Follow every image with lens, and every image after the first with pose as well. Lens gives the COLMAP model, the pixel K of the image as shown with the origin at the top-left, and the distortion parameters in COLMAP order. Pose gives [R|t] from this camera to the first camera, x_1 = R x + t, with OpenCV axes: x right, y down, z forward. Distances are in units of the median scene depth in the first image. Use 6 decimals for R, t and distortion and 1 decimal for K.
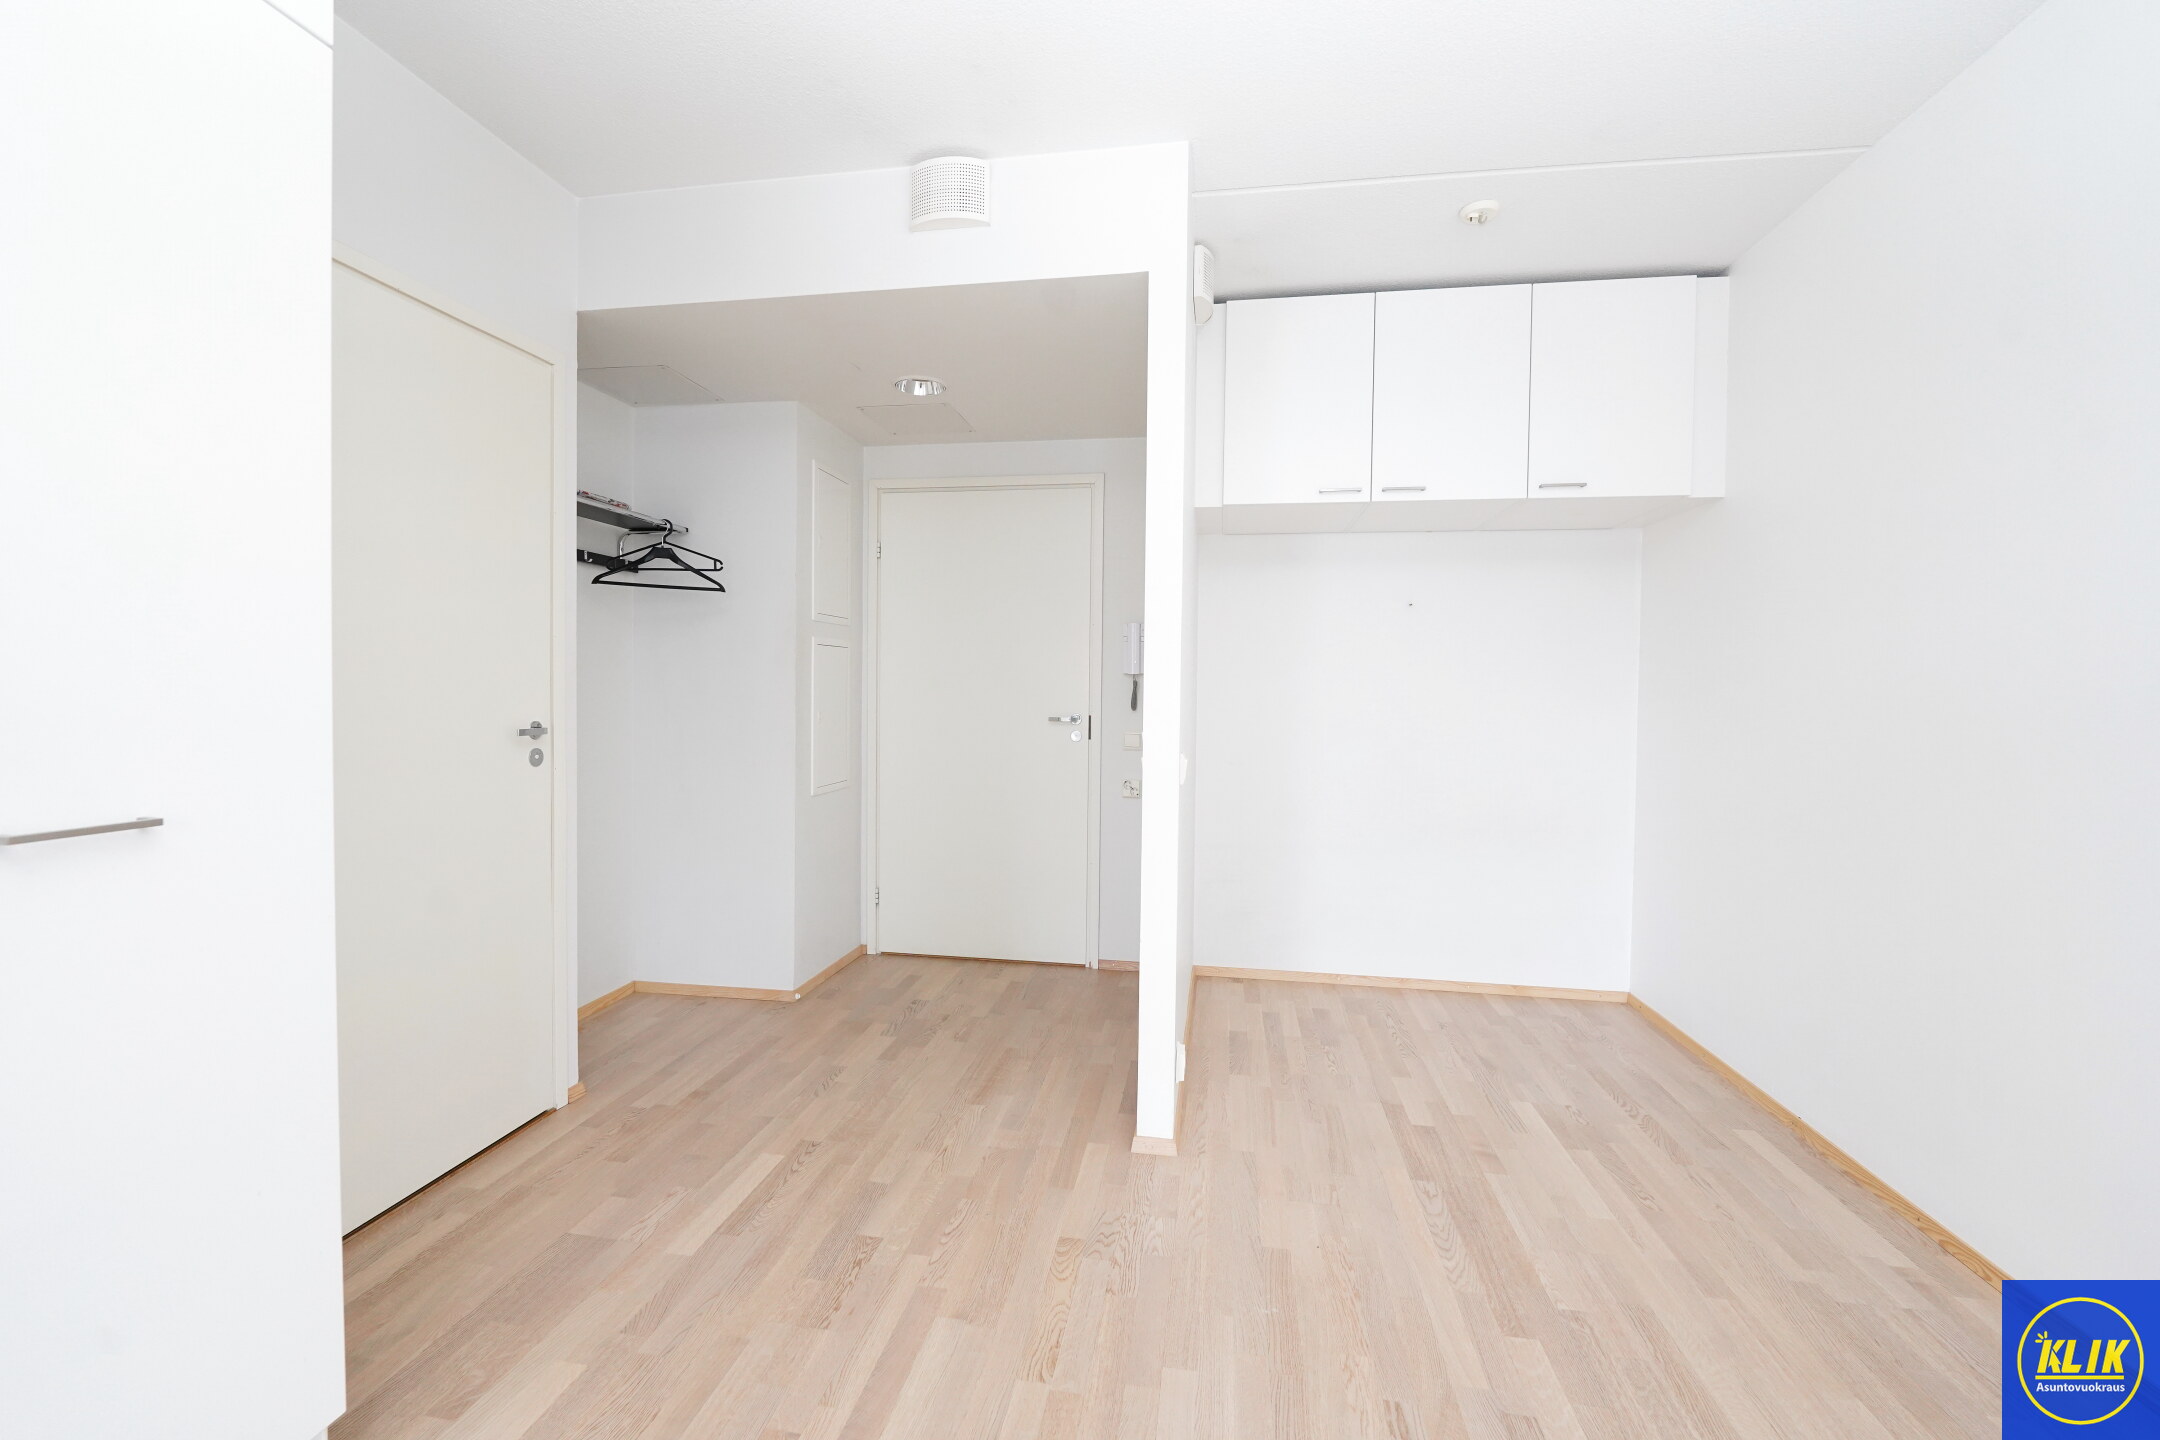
lens RADIAL K [[876.2, 0, 1077.6], [0, 876.2, 713.6], [0, 0, 1]] dist [-0.006651, -0.003030]
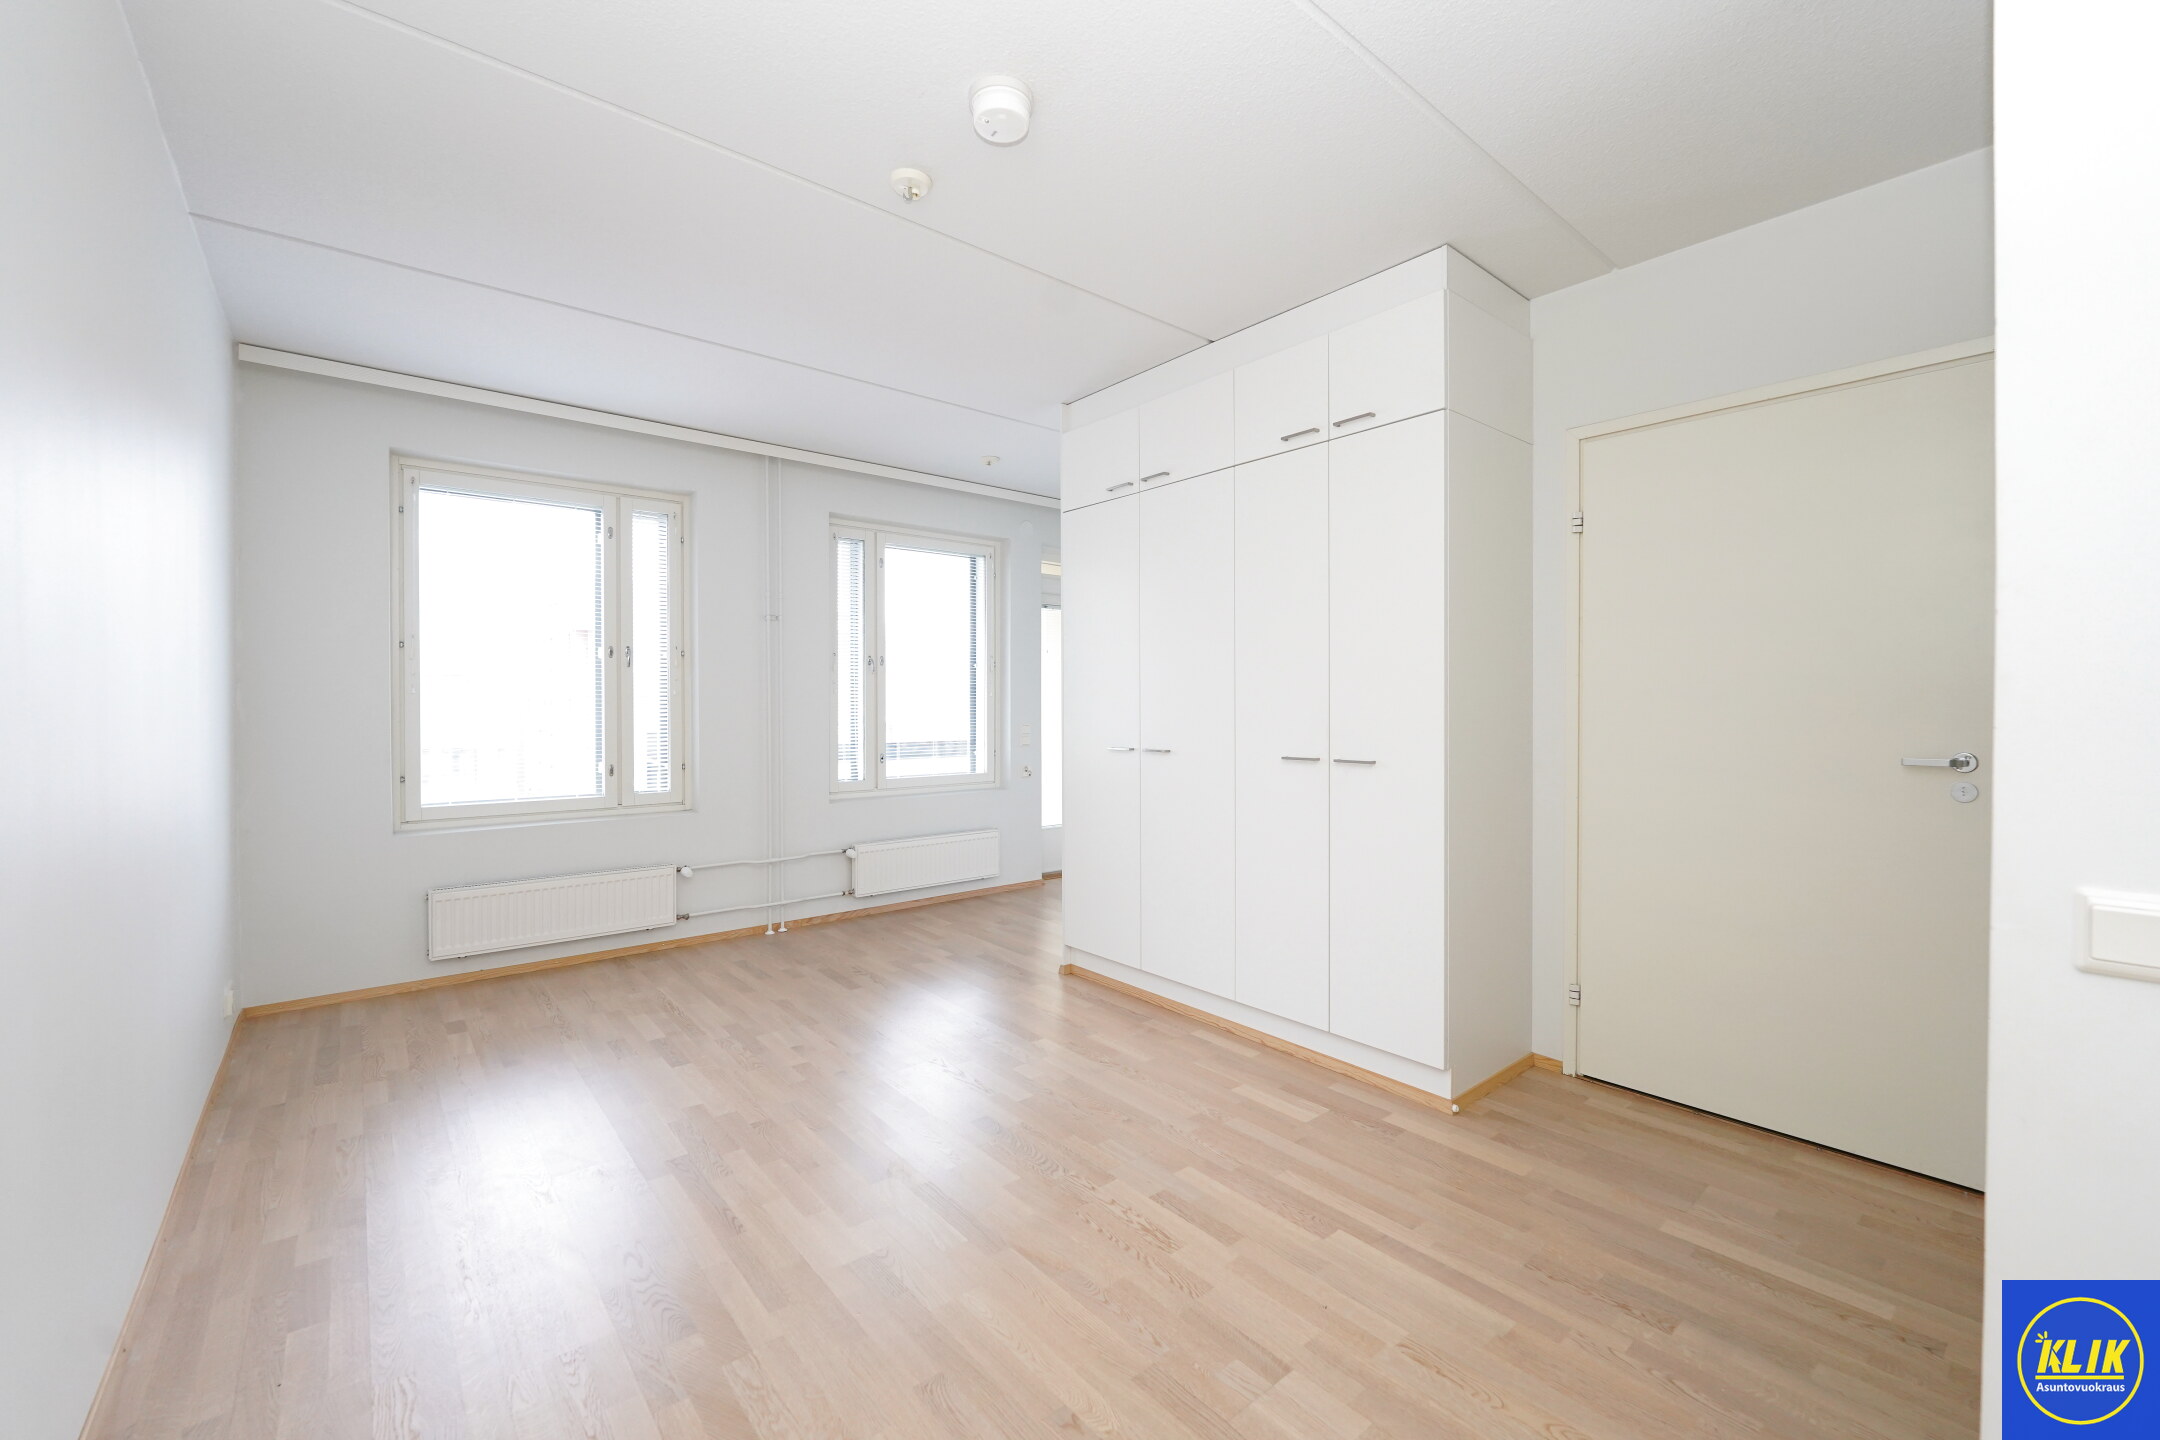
lens RADIAL K [[876.2, 0, 1080.4], [0, 876.2, 716.1], [0, 0, 1]] dist [-0.006651, -0.003030]
pose [[-0.651613, -0.000689, -0.758552, 0.597738], [-0.029109, 0.999286, 0.024098, -0.022307], [0.757993, 0.037783, -0.651167, 0.782679]]
